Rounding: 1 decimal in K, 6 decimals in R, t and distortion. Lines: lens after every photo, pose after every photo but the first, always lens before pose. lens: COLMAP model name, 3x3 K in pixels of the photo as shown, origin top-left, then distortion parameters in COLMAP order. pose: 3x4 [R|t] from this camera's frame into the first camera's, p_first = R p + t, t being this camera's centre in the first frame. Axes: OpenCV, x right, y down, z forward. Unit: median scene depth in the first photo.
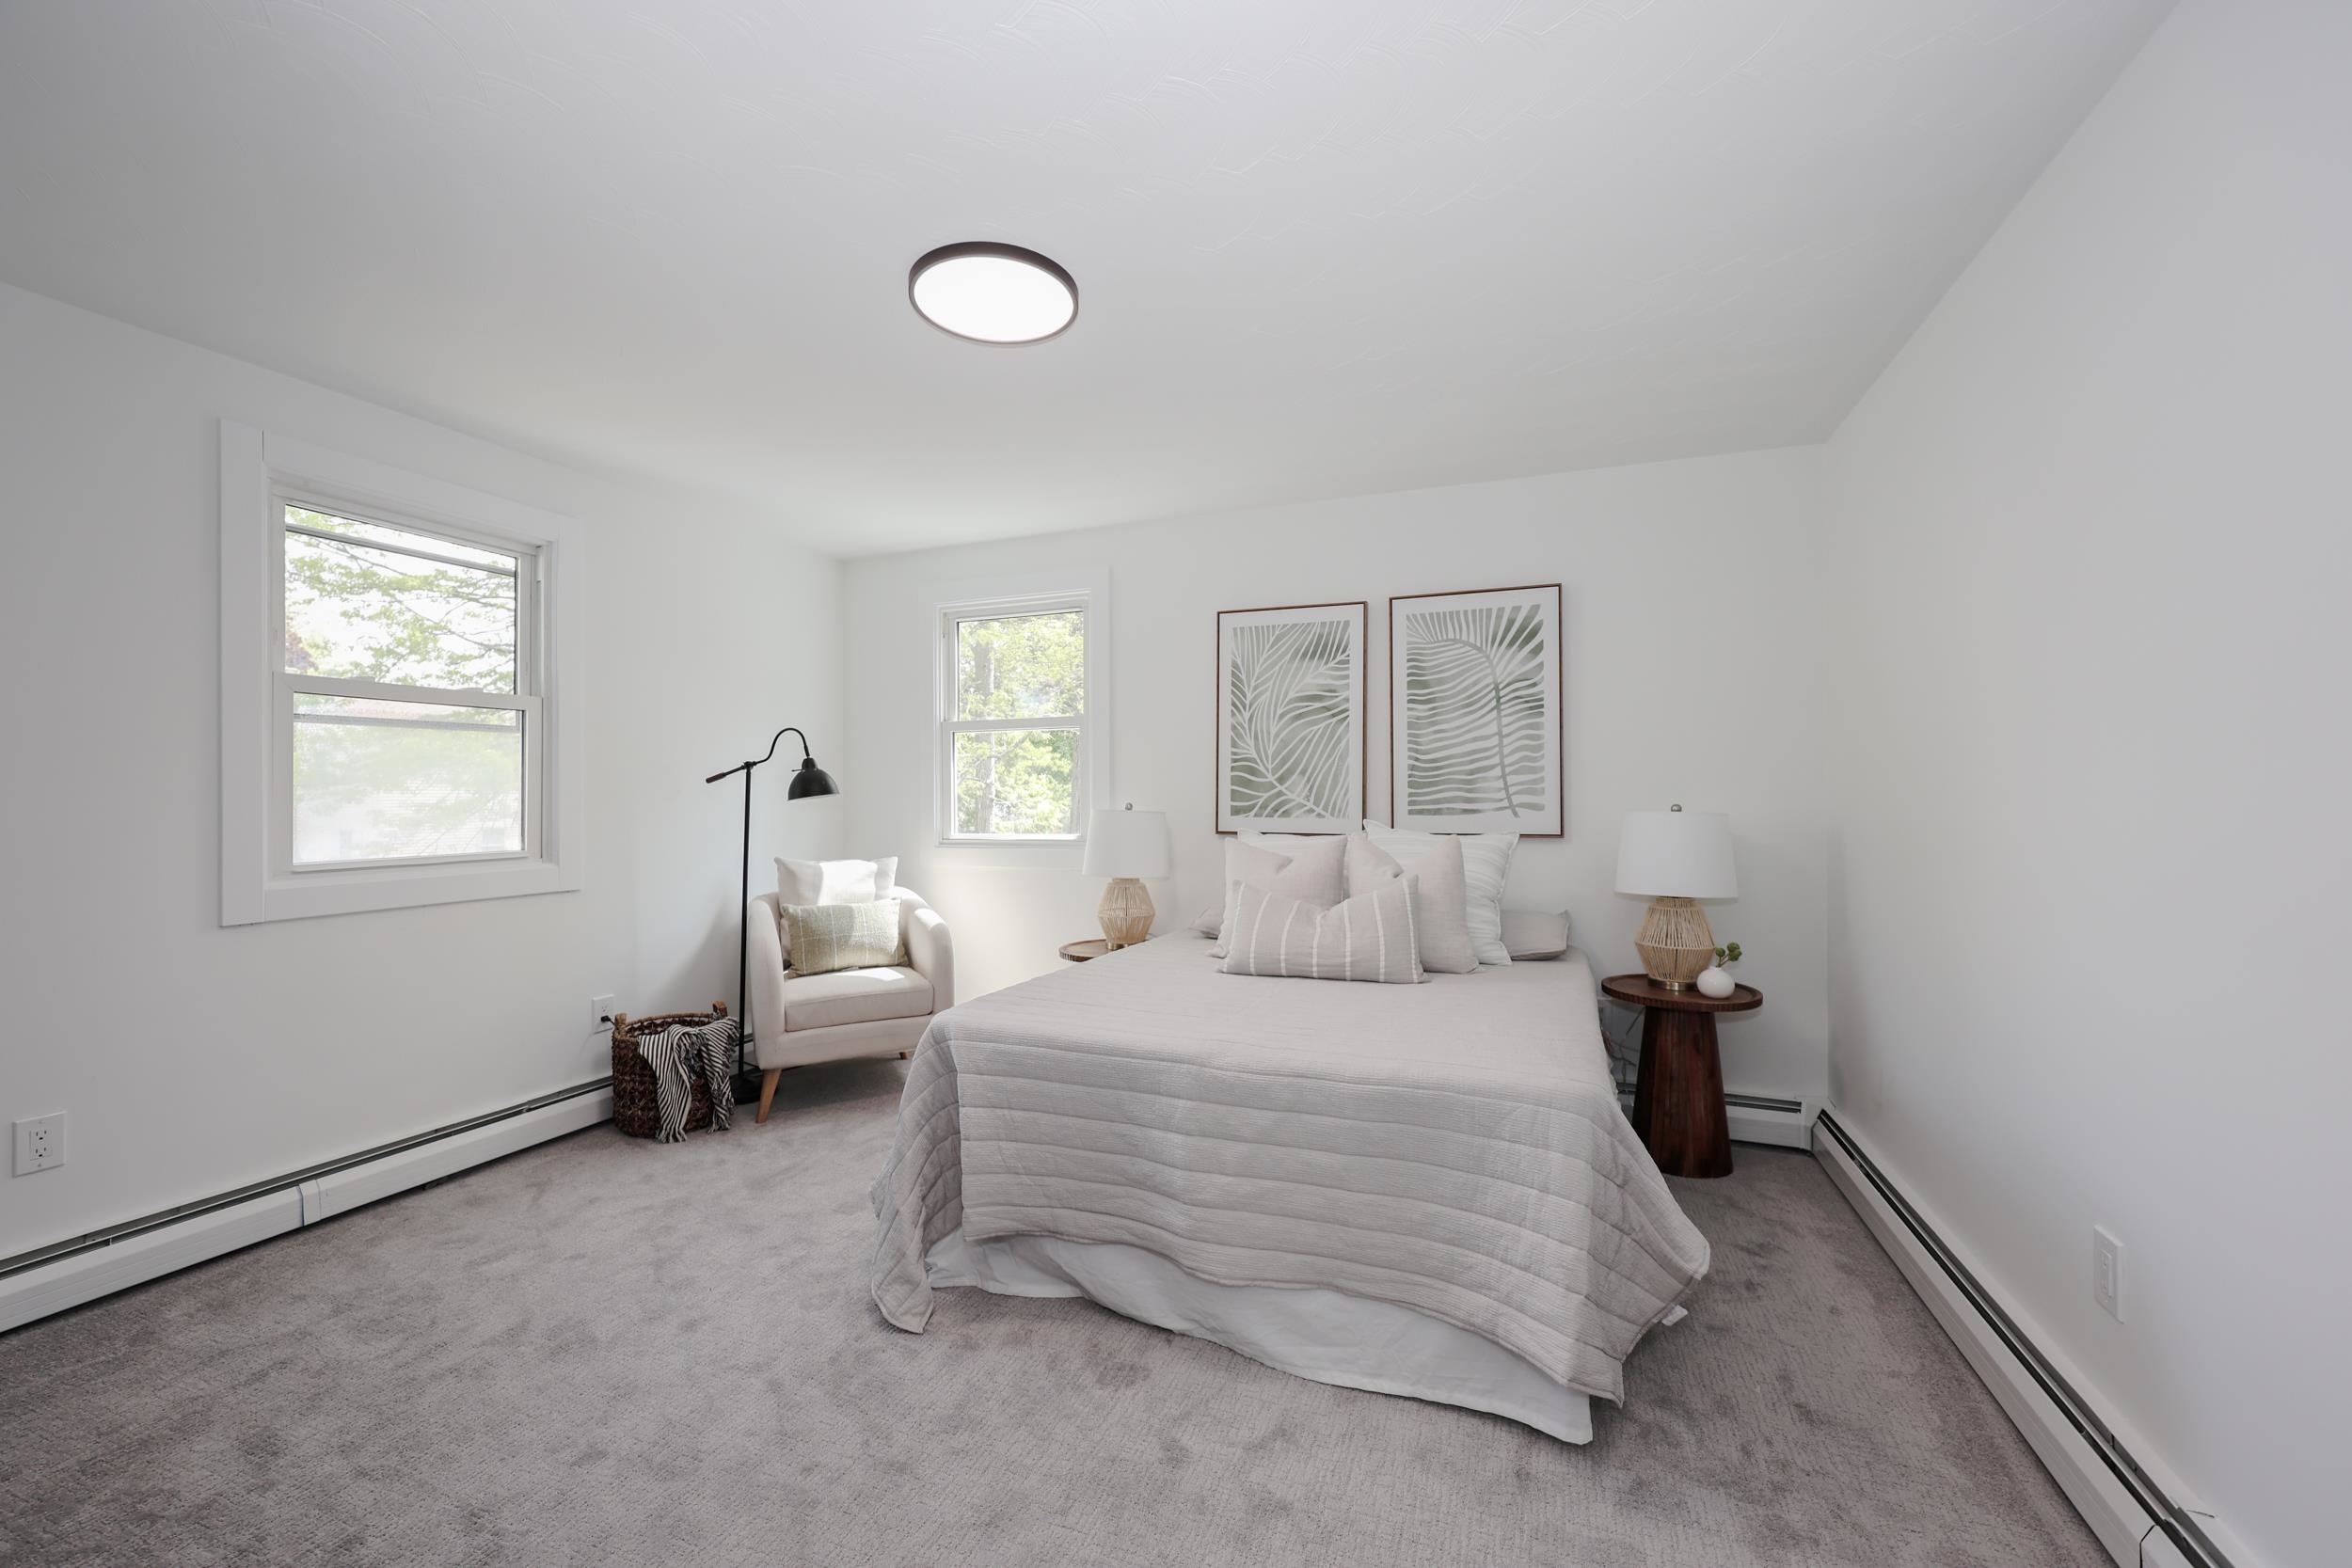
lens RADIAL K [[987.4, 0, 1178.7], [0, 987.4, 782.1], [0, 0, 1]] dist [0.007673, 0.000160]
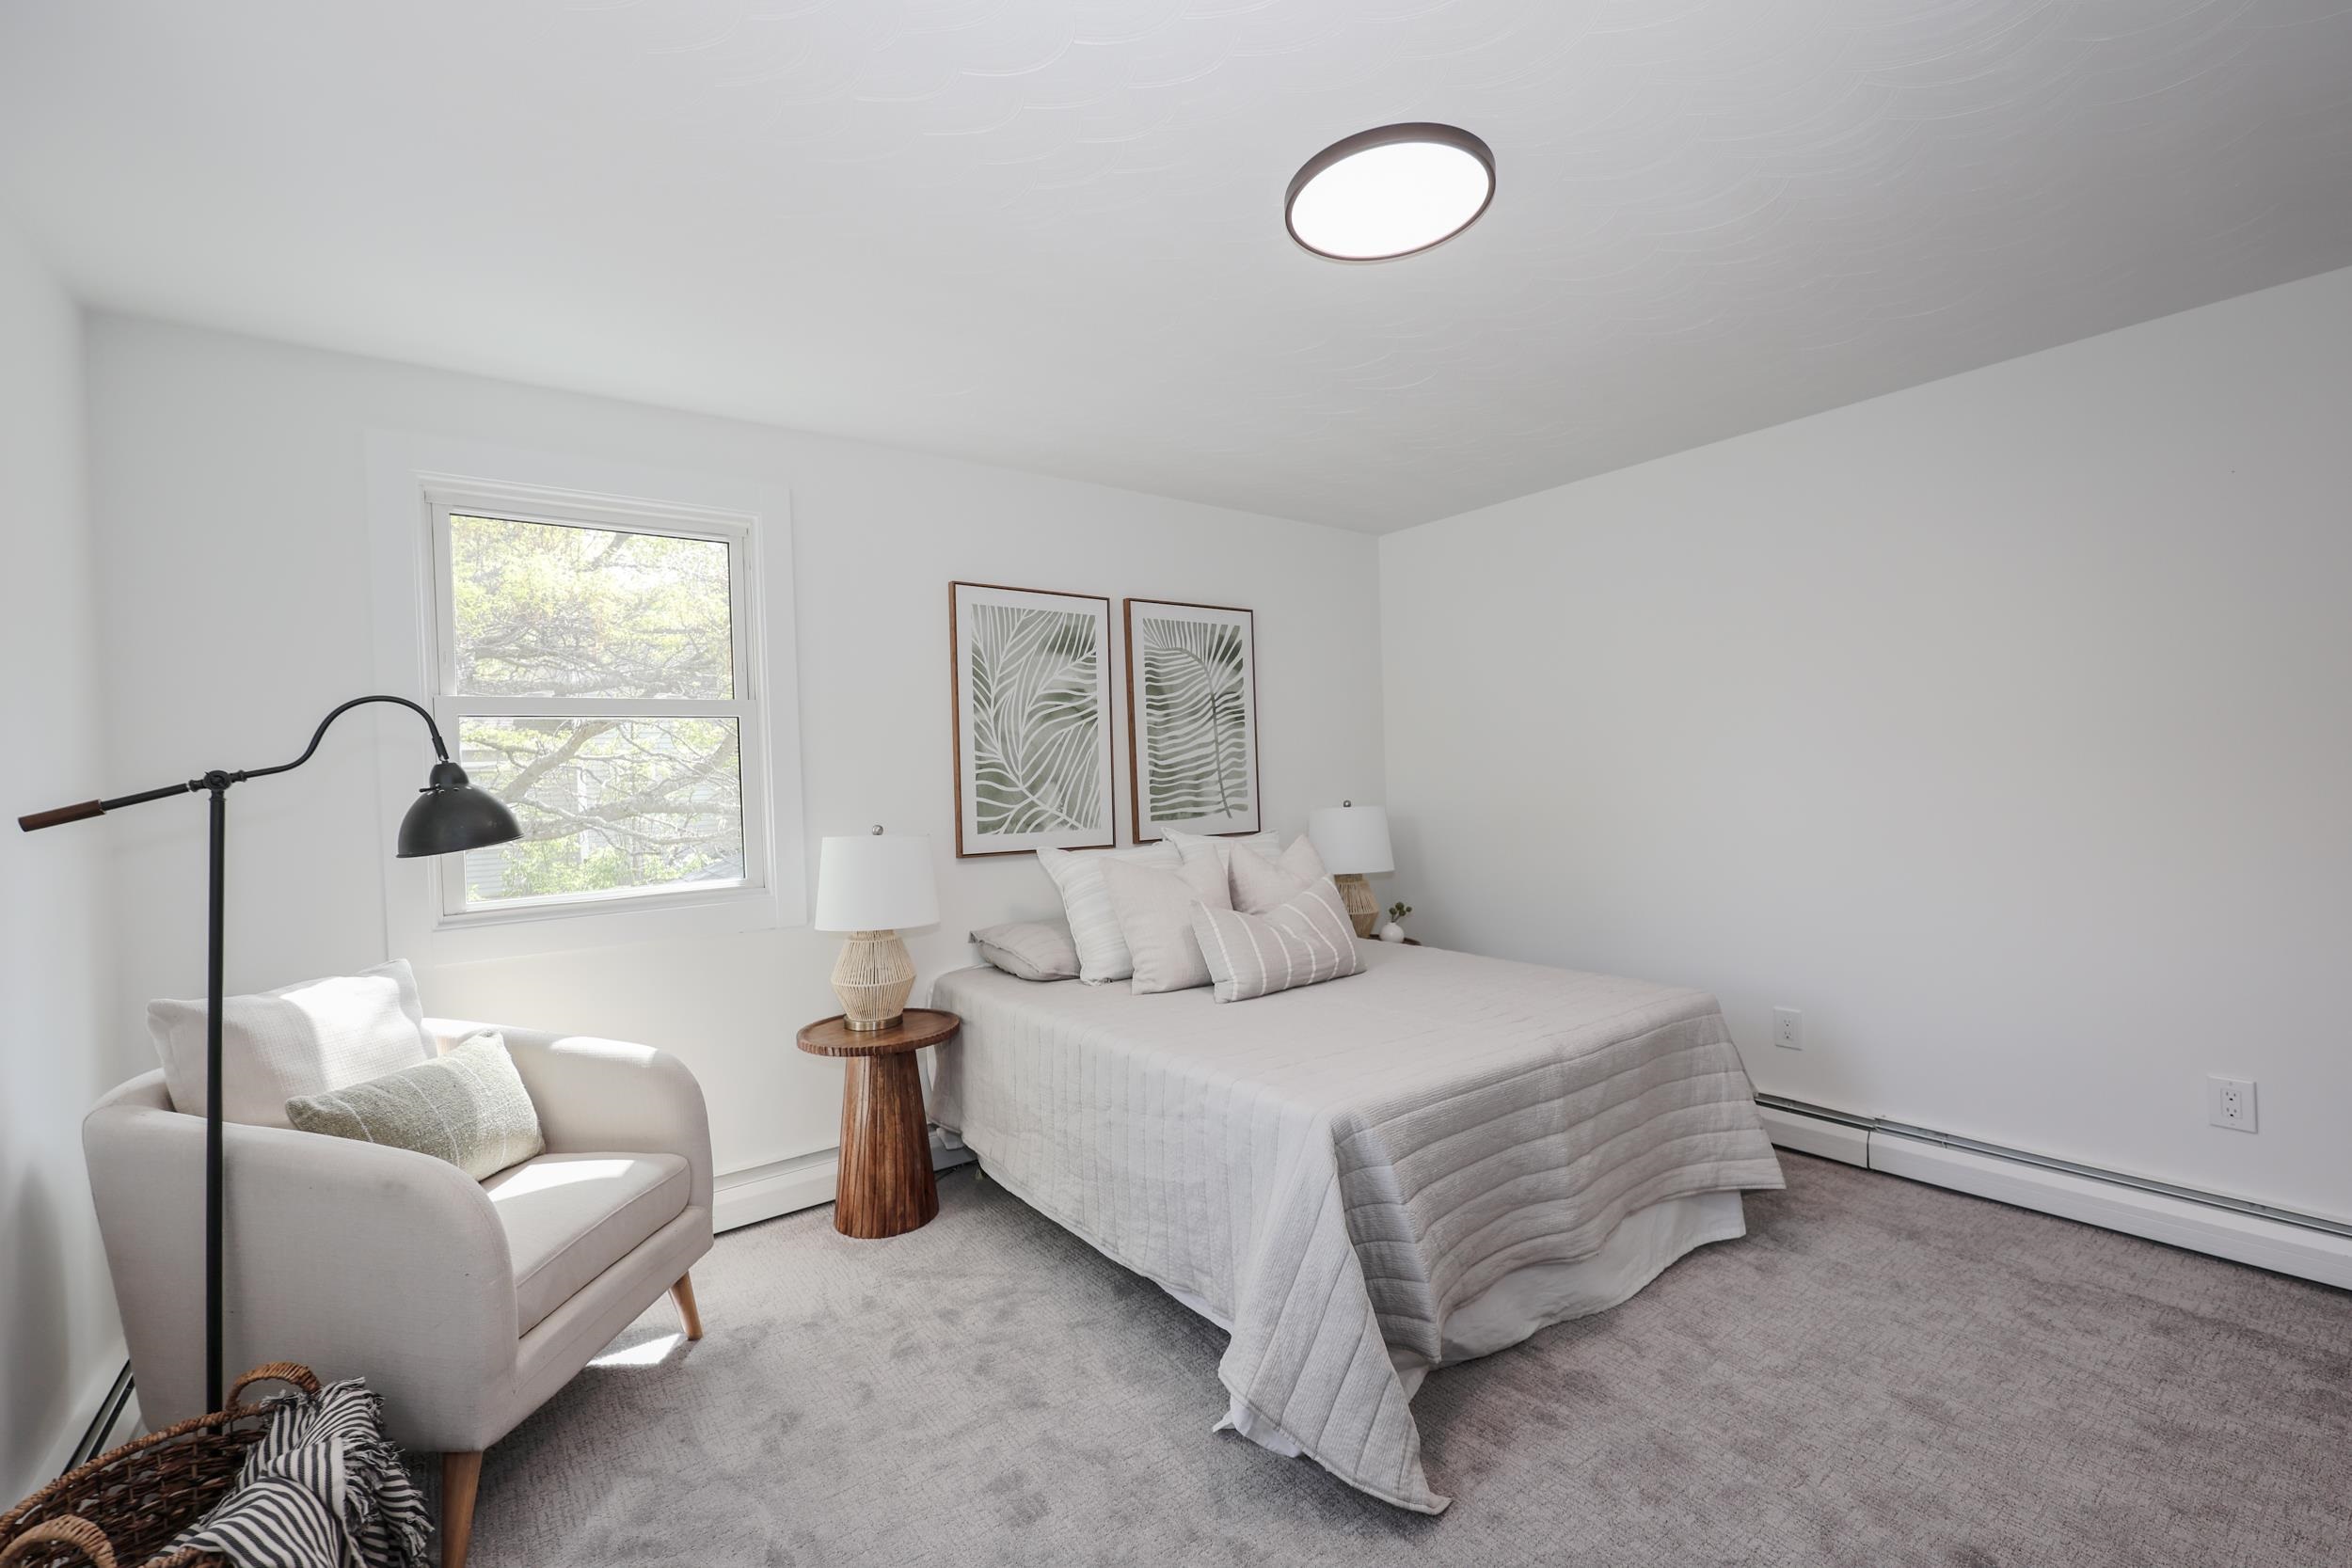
lens RADIAL K [[987.4, 0, 1246.3], [0, 987.4, 784.6], [0, 0, 1]] dist [0.007673, 0.000160]
pose [[0.503912, -0.018206, 0.863563, -0.587510], [0.018195, 0.999780, 0.010460, -0.012369], [-0.863563, 0.010441, 0.504132, 0.428791]]
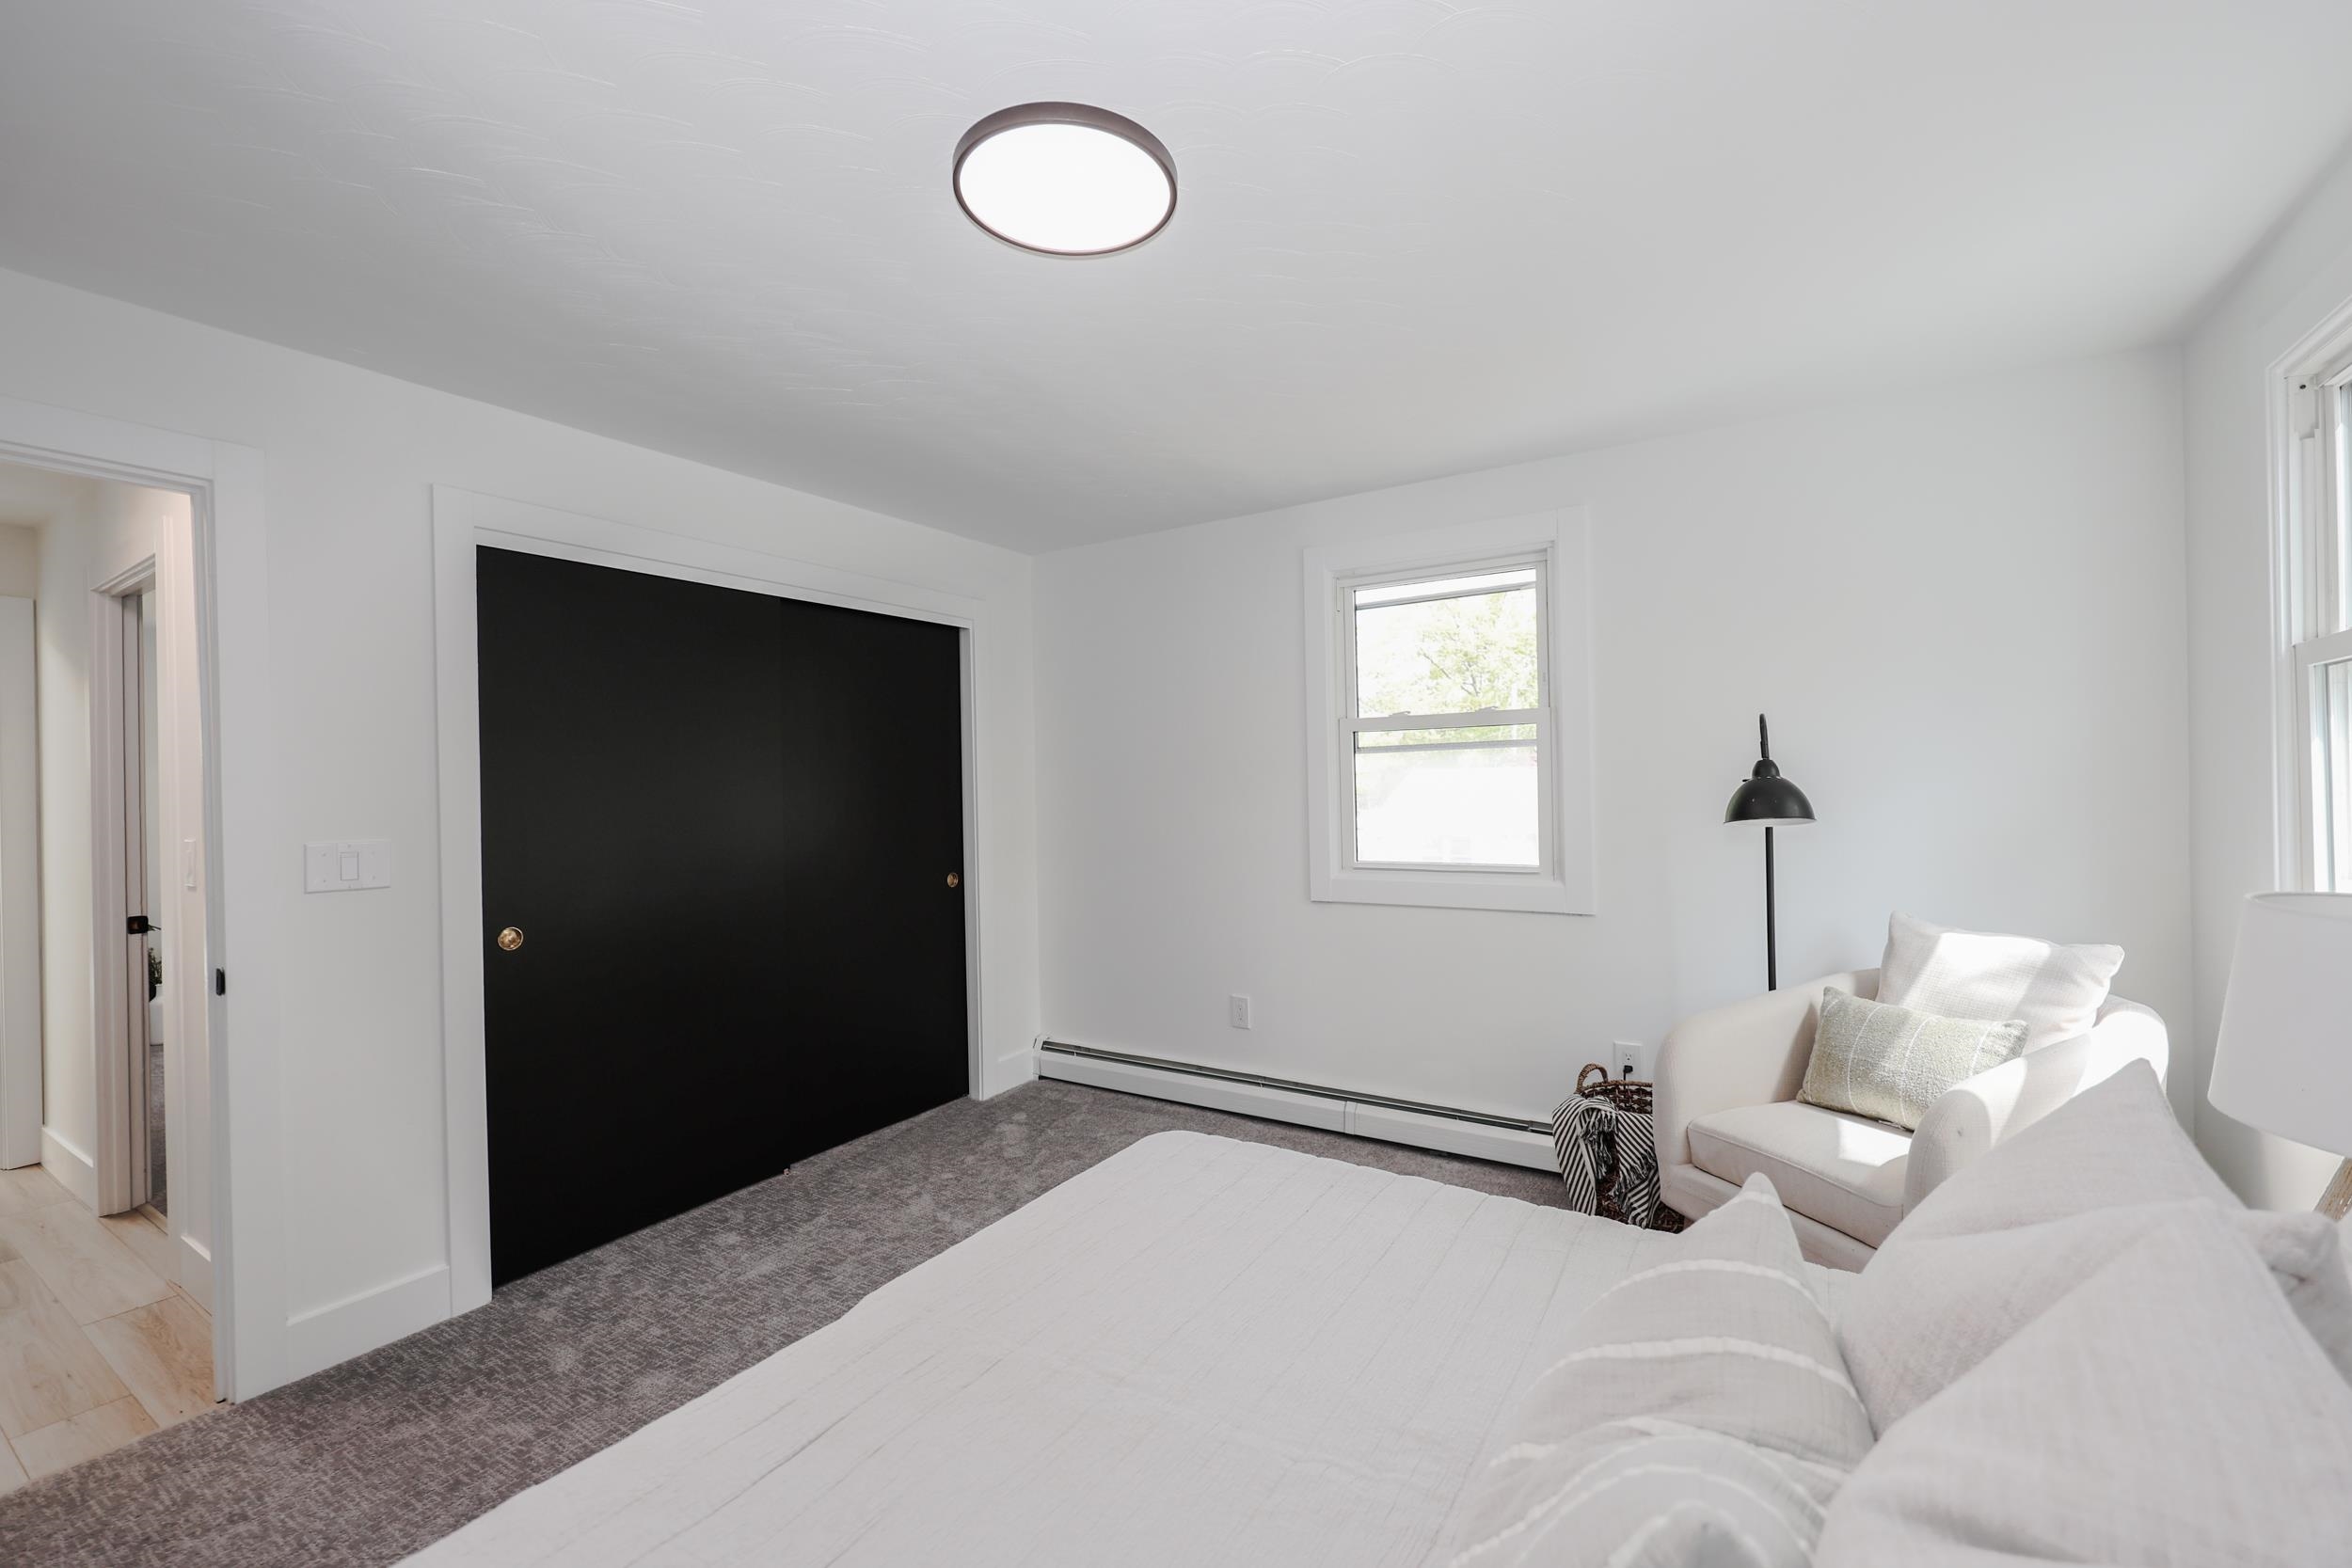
lens RADIAL K [[987.4, 0, 1173.8], [0, 987.4, 789.7], [0, 0, 1]] dist [0.007673, 0.000160]
pose [[-0.220874, 0.007366, -0.975275, 0.327739], [0.027777, 0.999613, 0.001259, -0.015643], [0.974907, -0.026812, -0.220993, 0.765106]]
